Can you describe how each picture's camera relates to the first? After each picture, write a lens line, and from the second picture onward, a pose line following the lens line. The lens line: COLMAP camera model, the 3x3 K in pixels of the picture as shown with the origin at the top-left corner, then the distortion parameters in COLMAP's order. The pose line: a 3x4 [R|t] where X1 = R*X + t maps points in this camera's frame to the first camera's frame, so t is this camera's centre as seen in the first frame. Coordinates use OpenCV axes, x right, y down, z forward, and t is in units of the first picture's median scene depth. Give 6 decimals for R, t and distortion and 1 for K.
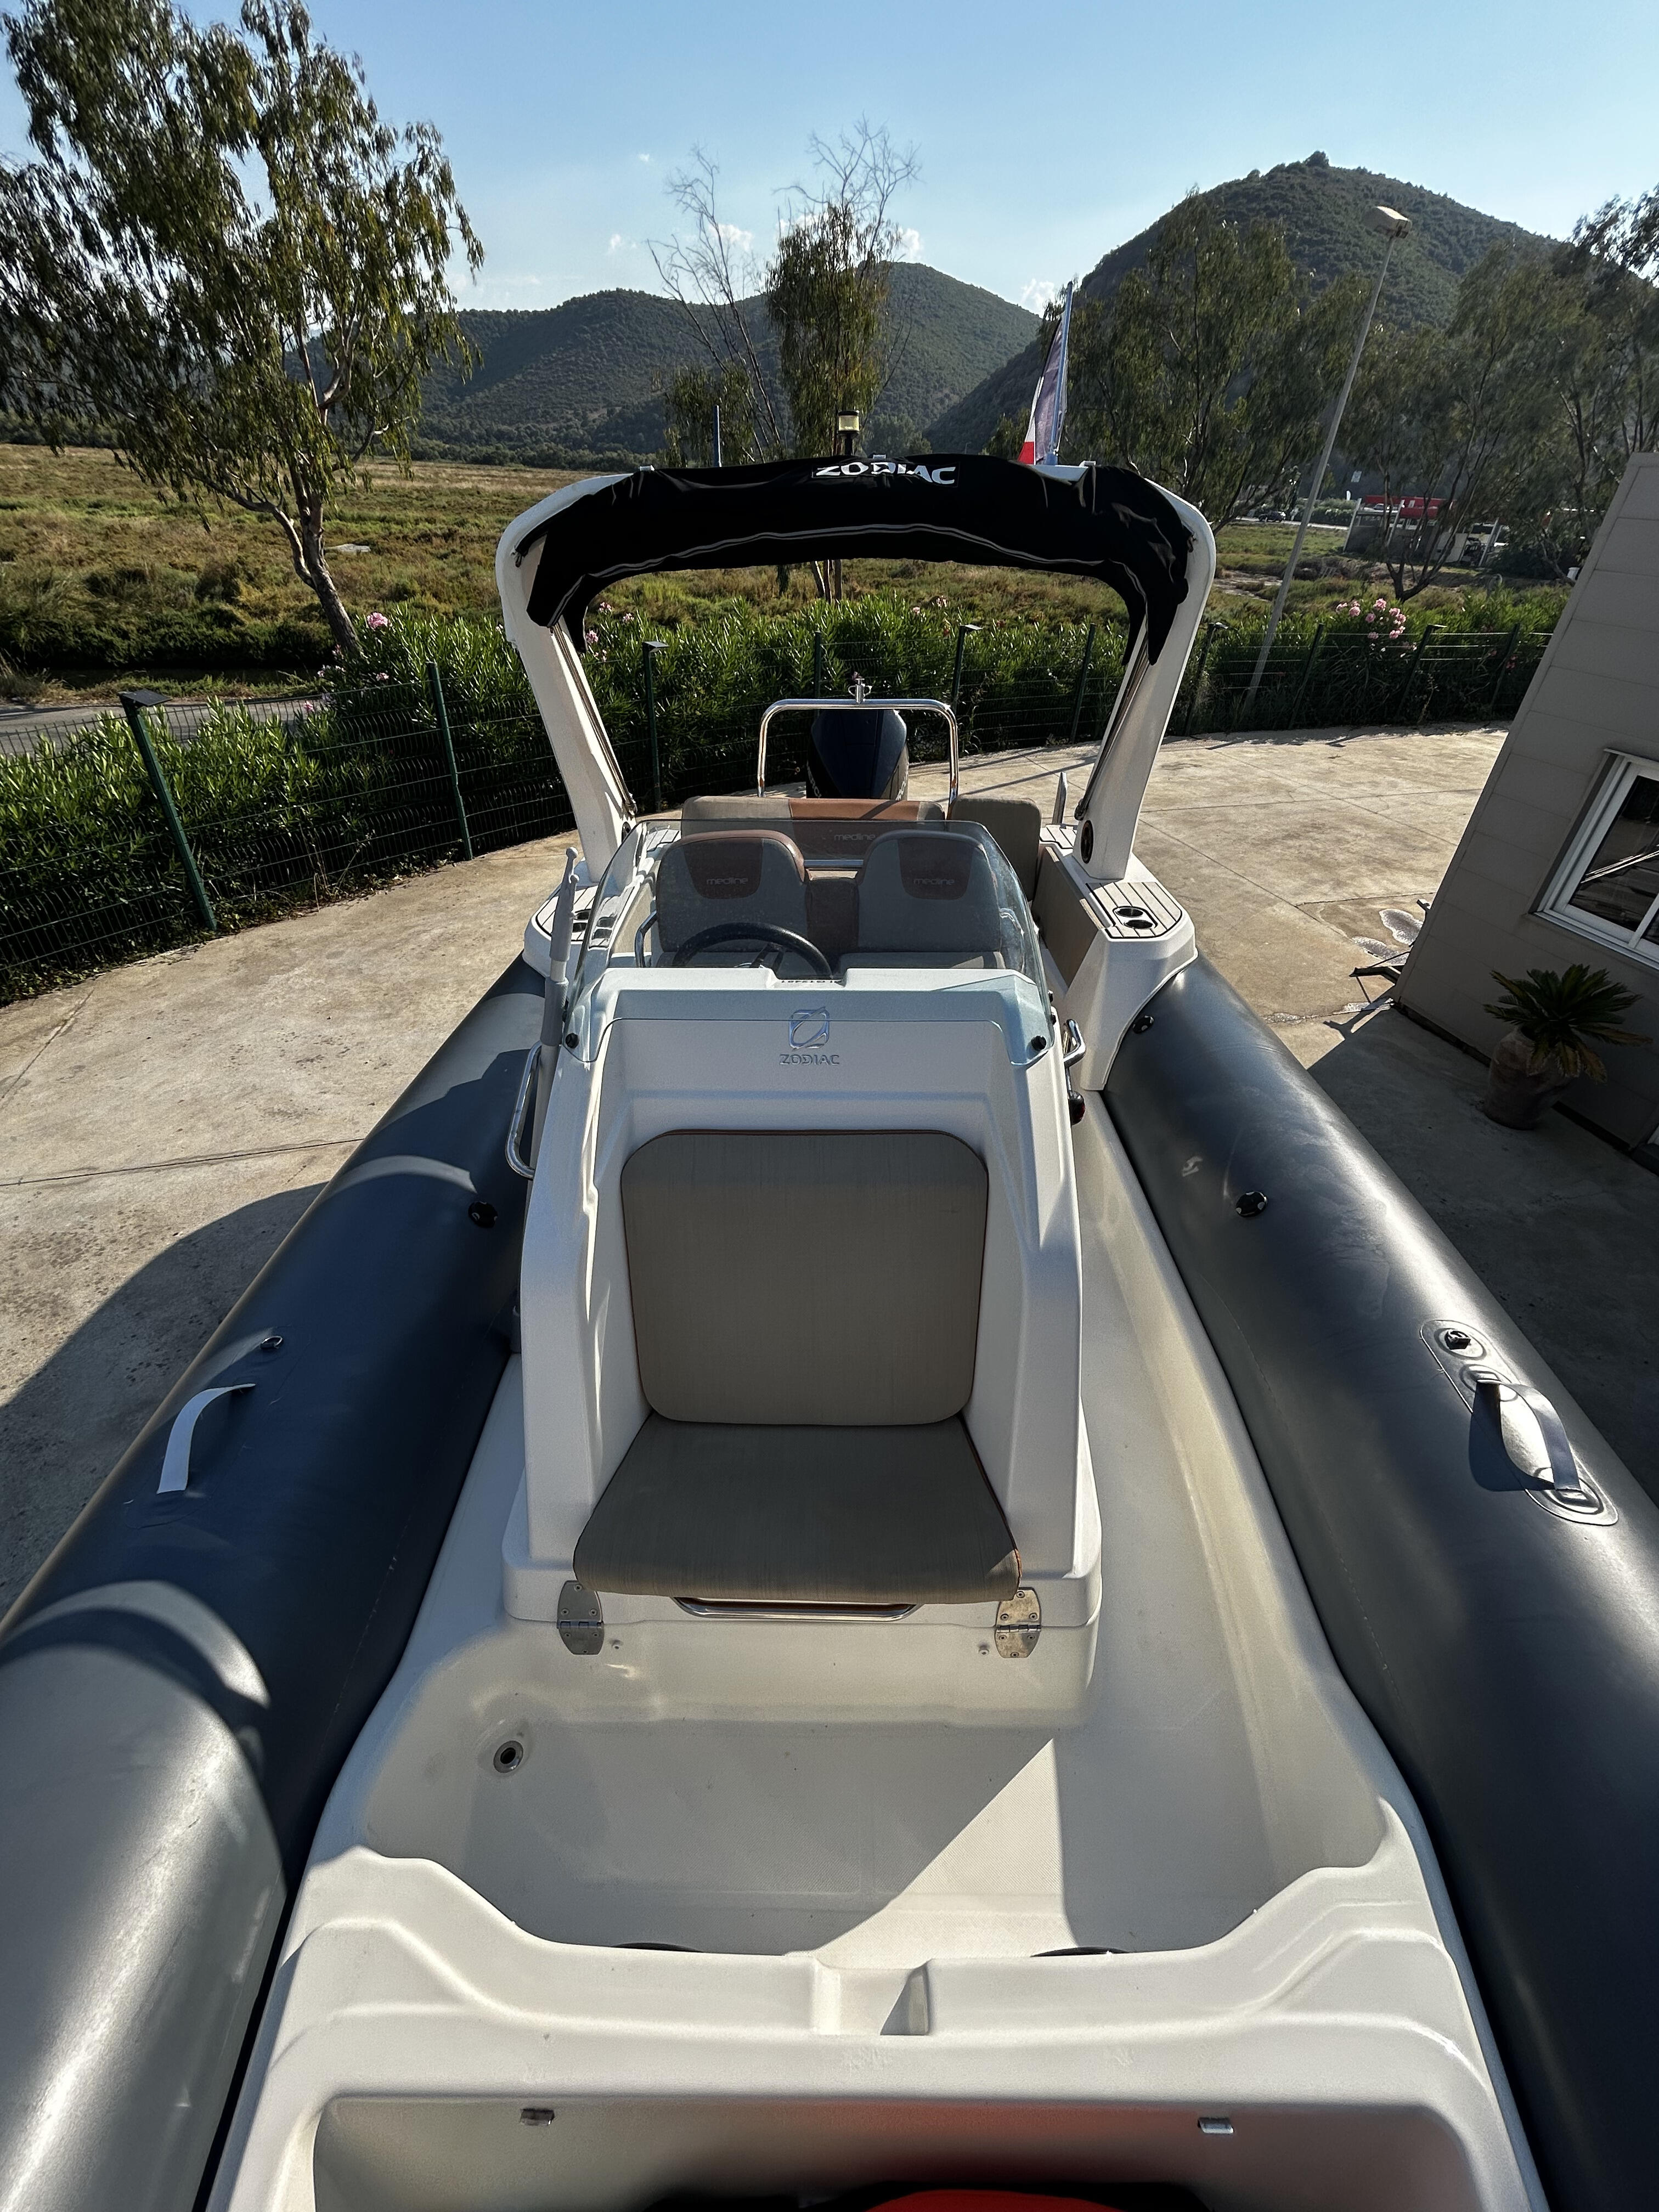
lens RADIAL K [[895.2, 0, 845.3], [0, 895.2, 1107.3], [0, 0, 1]] dist [-0.002019, -0.000005]
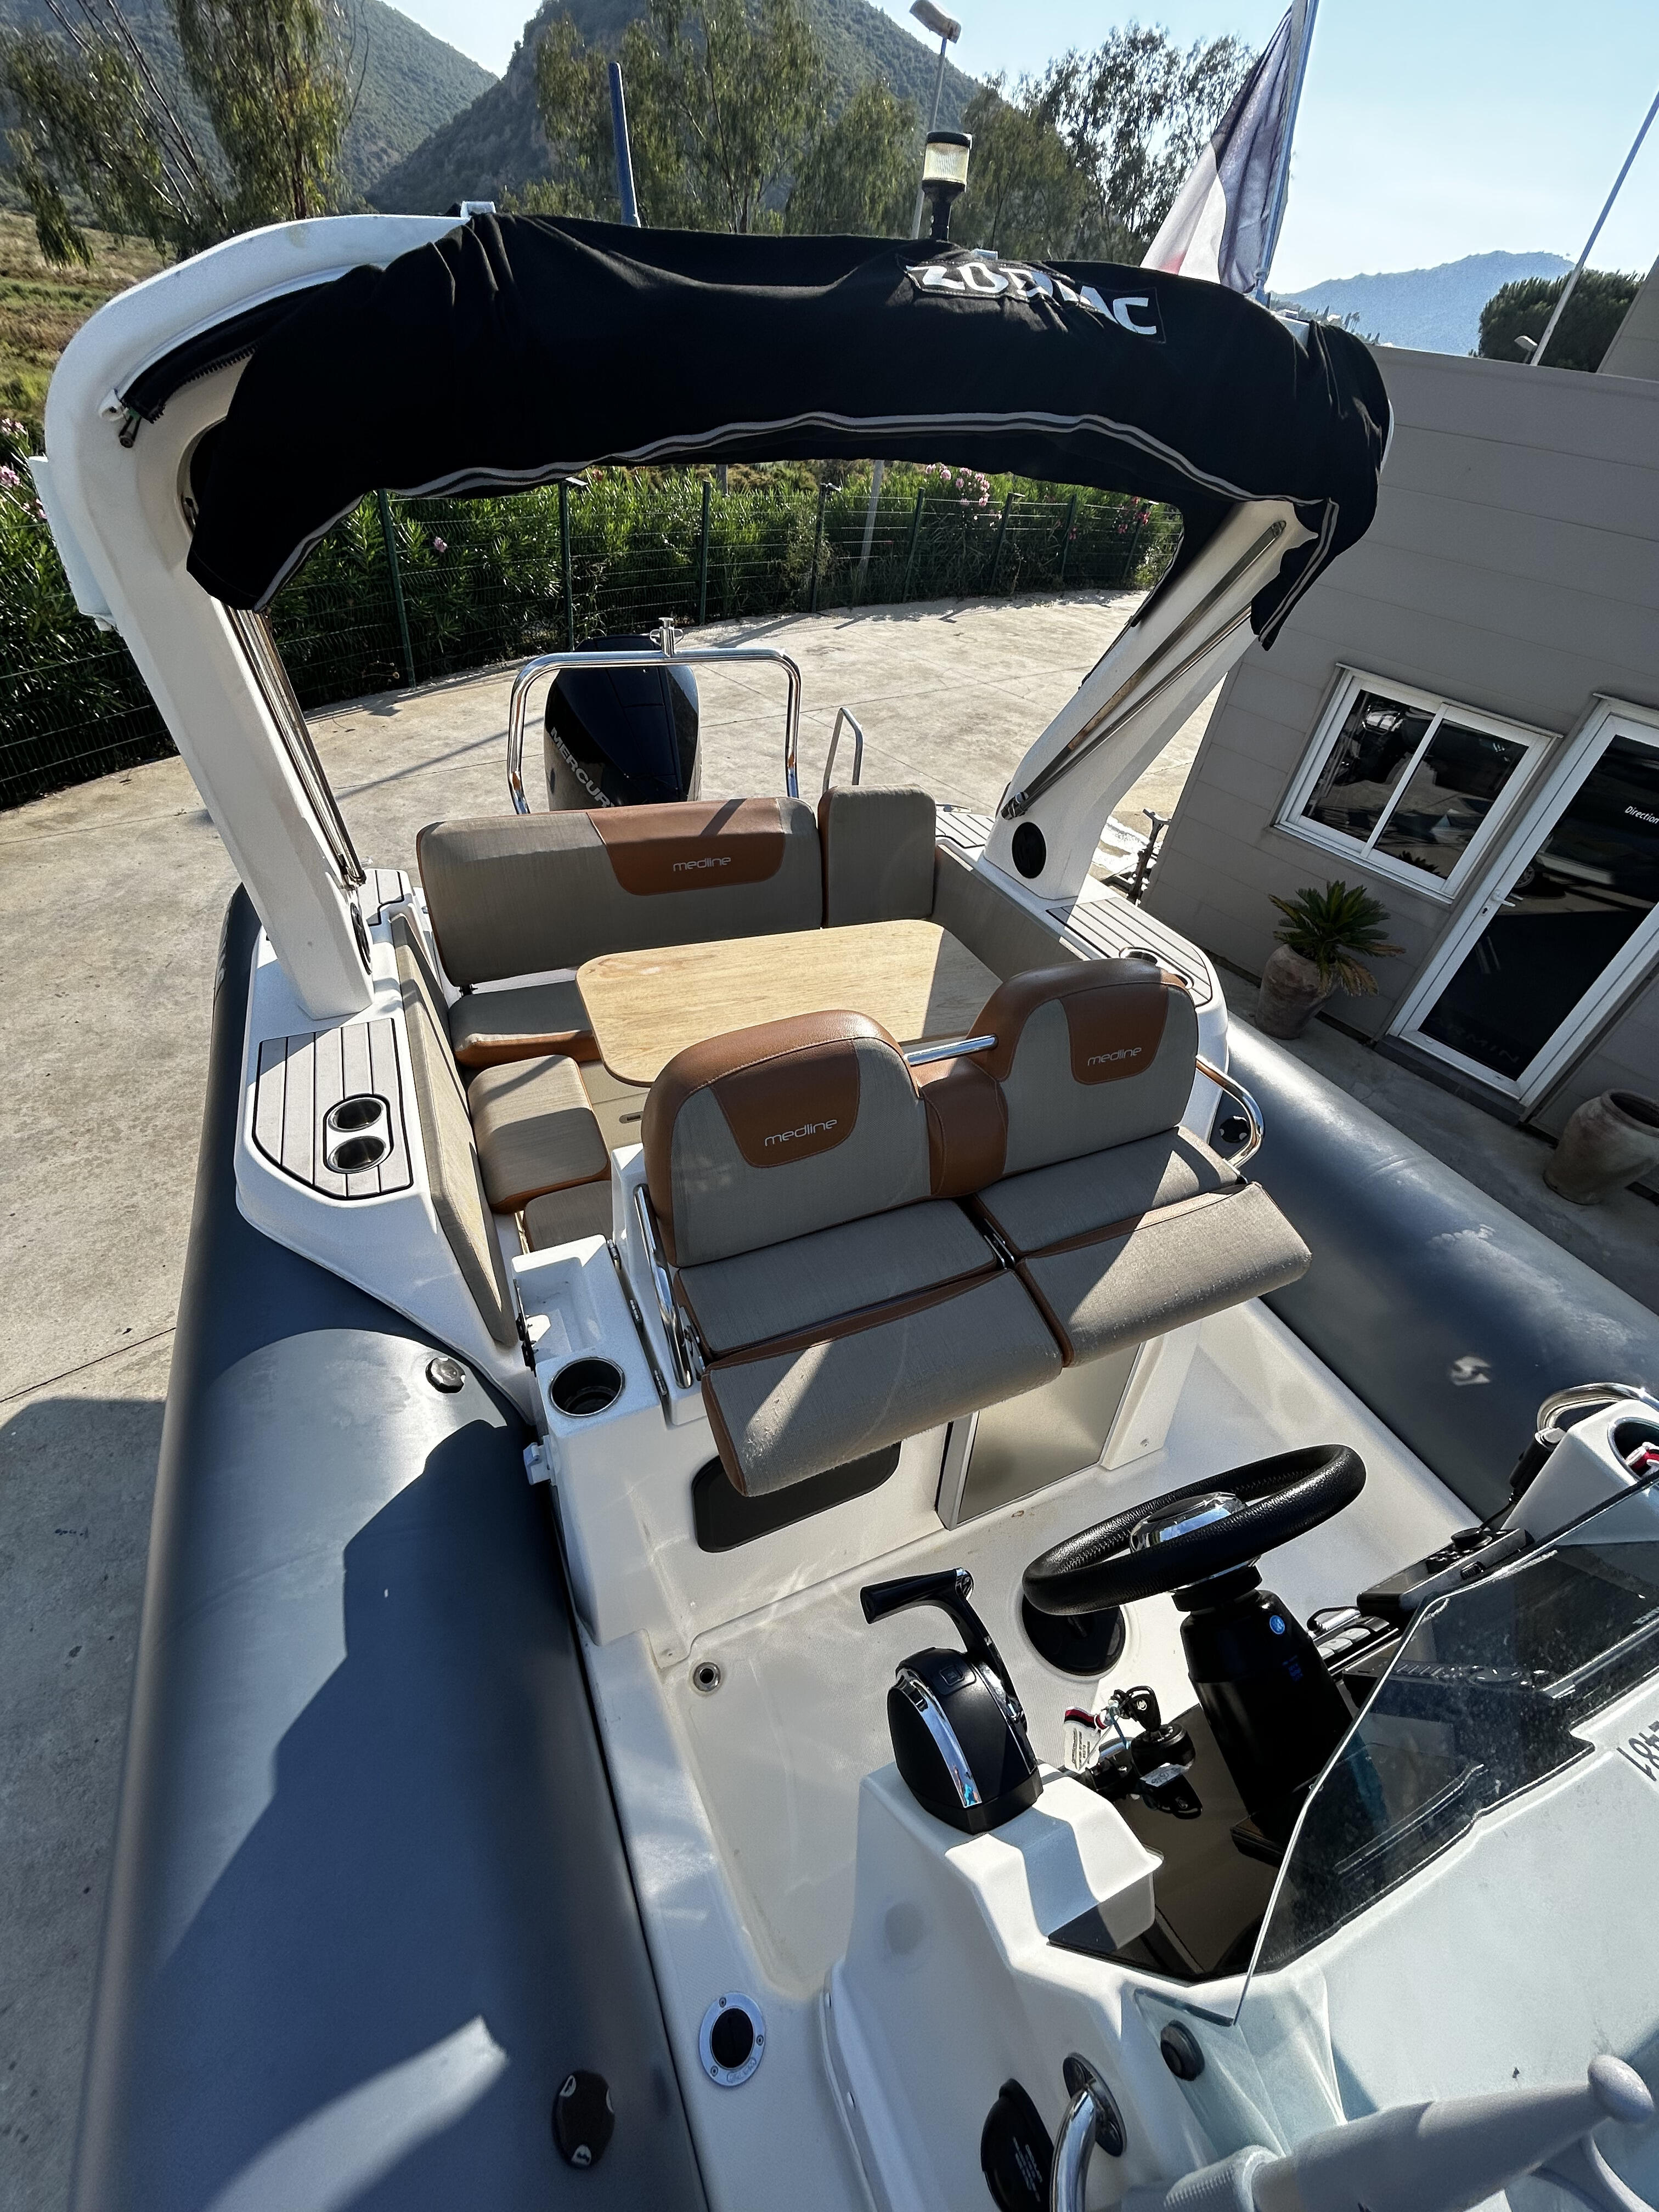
lens RADIAL K [[895.2, 0, 845.3], [0, 895.2, 1107.3], [0, 0, 1]] dist [-0.002019, -0.000005]
pose [[0.901784, -0.217109, 0.373696, -0.061846], [0.166217, 0.972385, 0.163827, -0.072203], [-0.398945, -0.085622, 0.912969, 0.107133]]
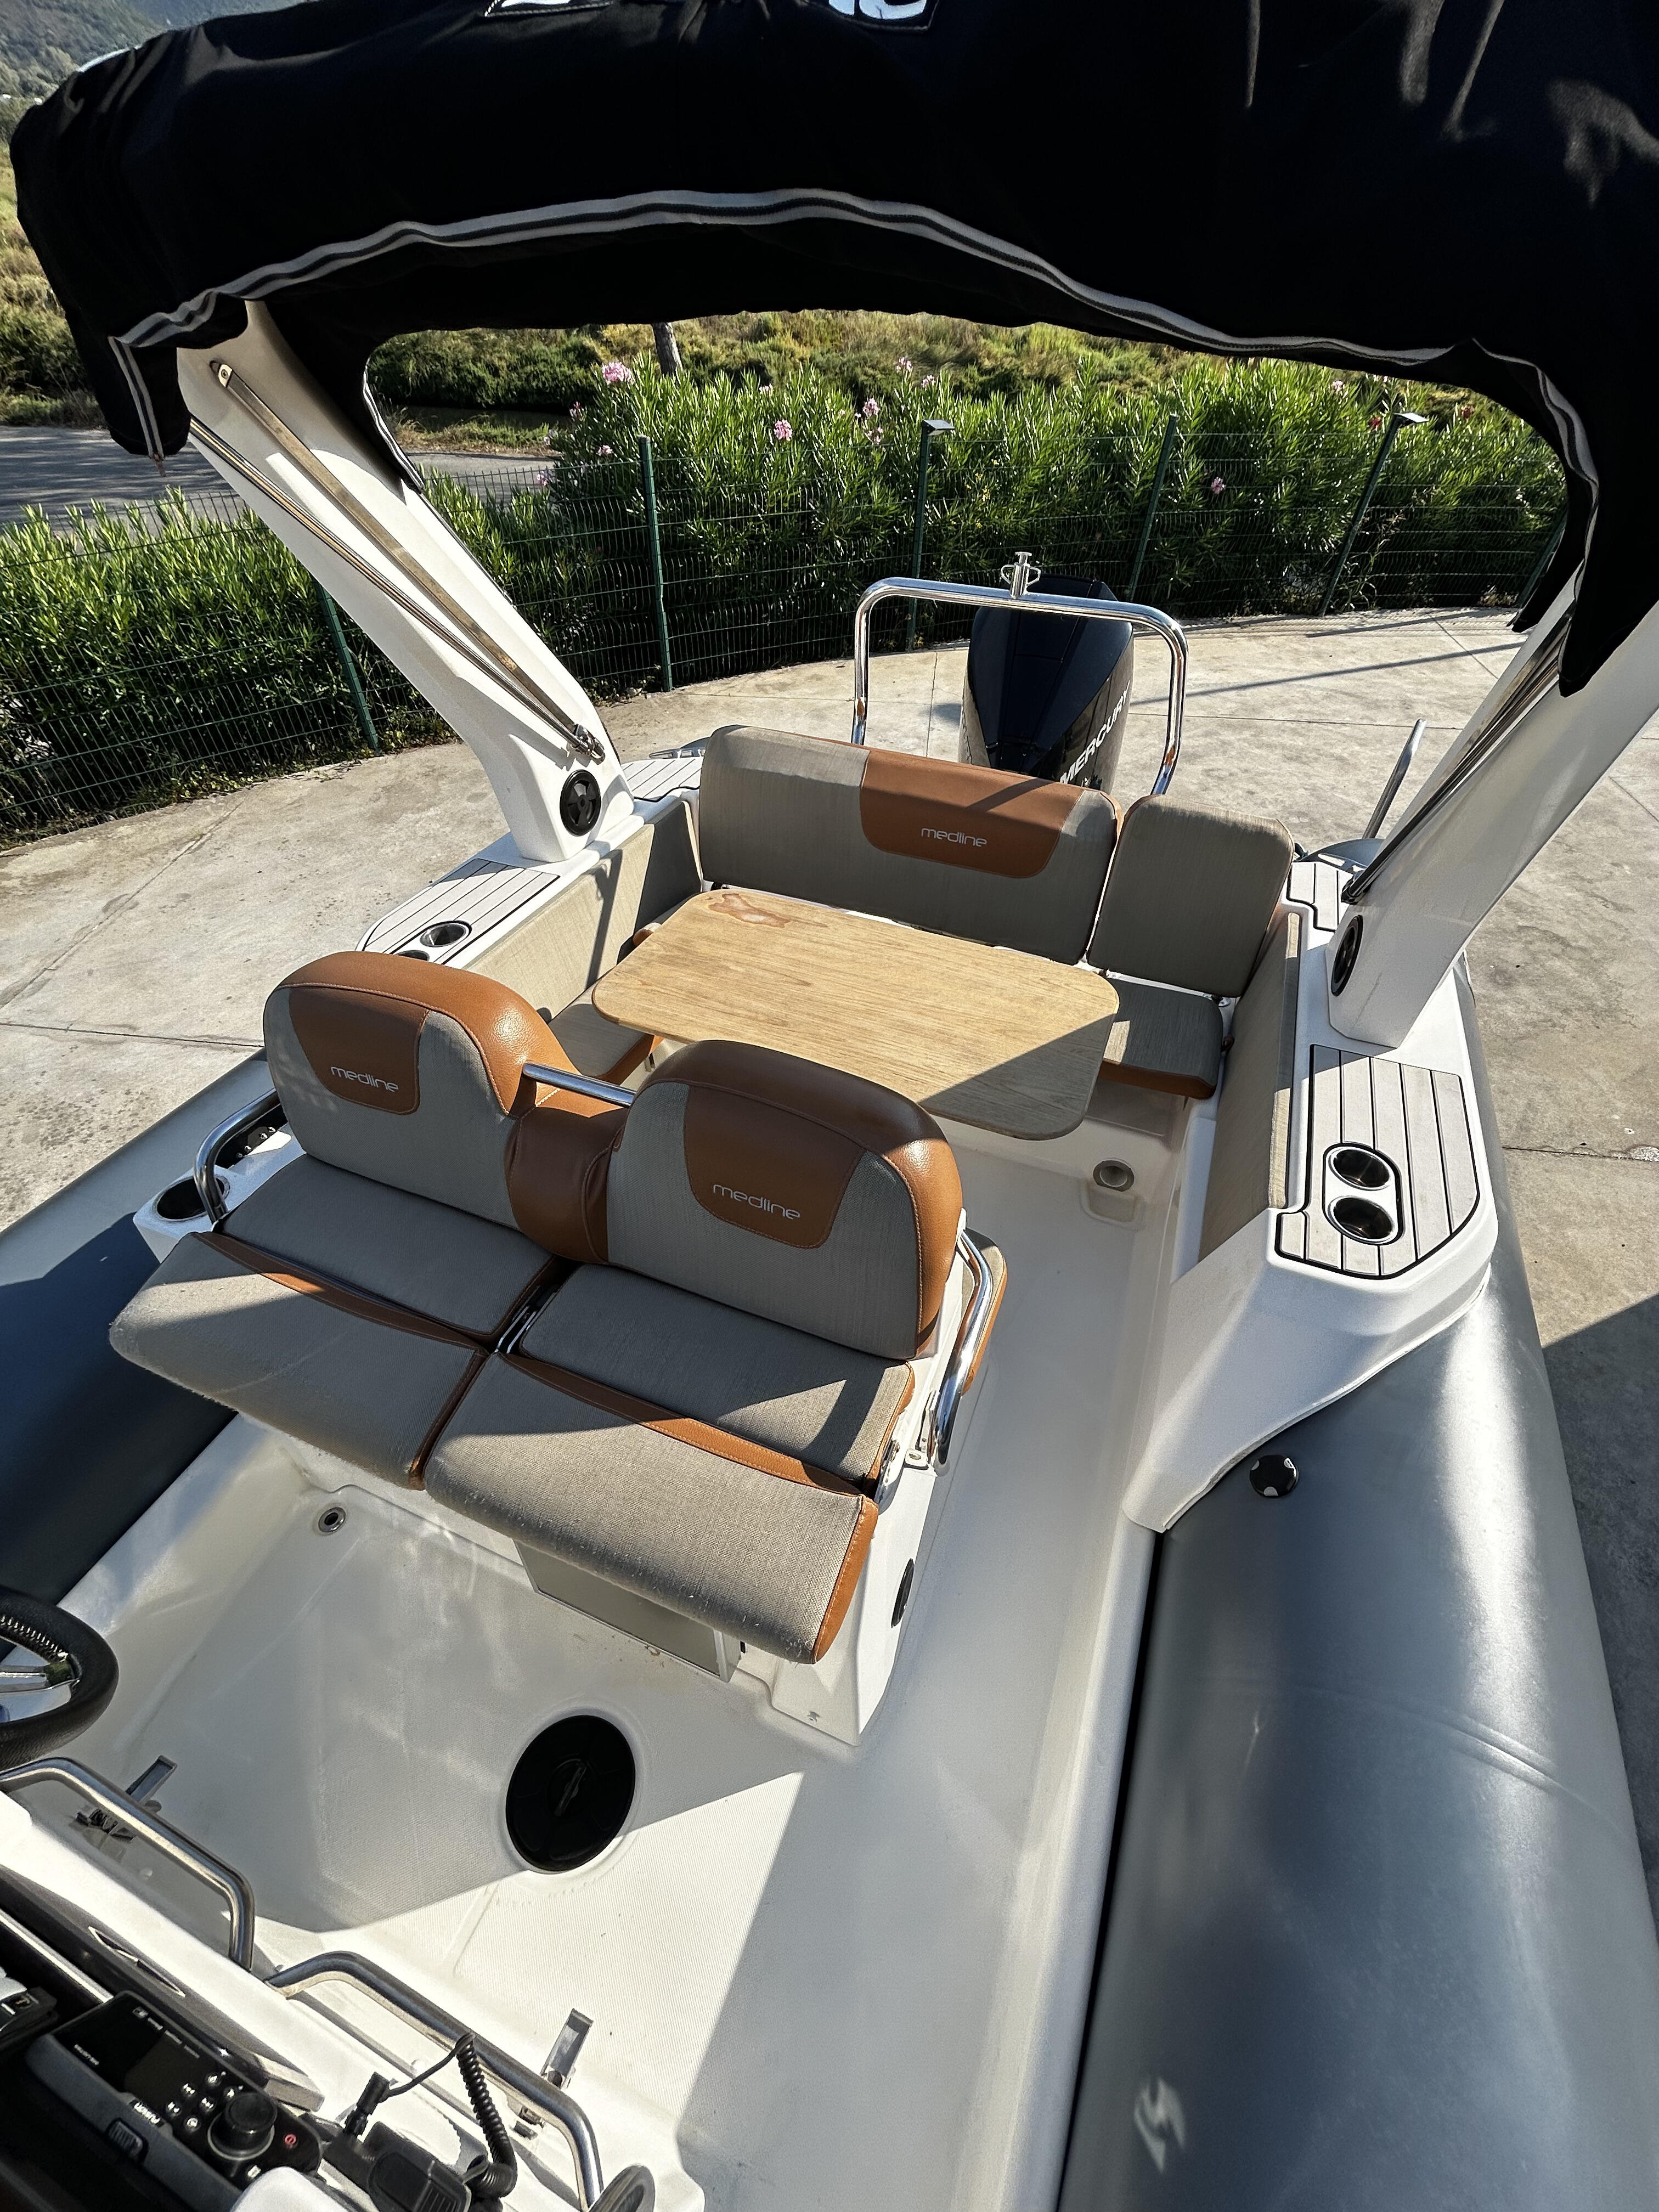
lens RADIAL K [[895.2, 0, 845.3], [0, 895.2, 1107.3], [0, 0, 1]] dist [-0.002019, -0.000005]
pose [[0.930319, 0.257092, -0.261553, 0.049238], [-0.203580, 0.955205, 0.214799, -0.081590], [0.305060, -0.146584, 0.940984, 0.129876]]
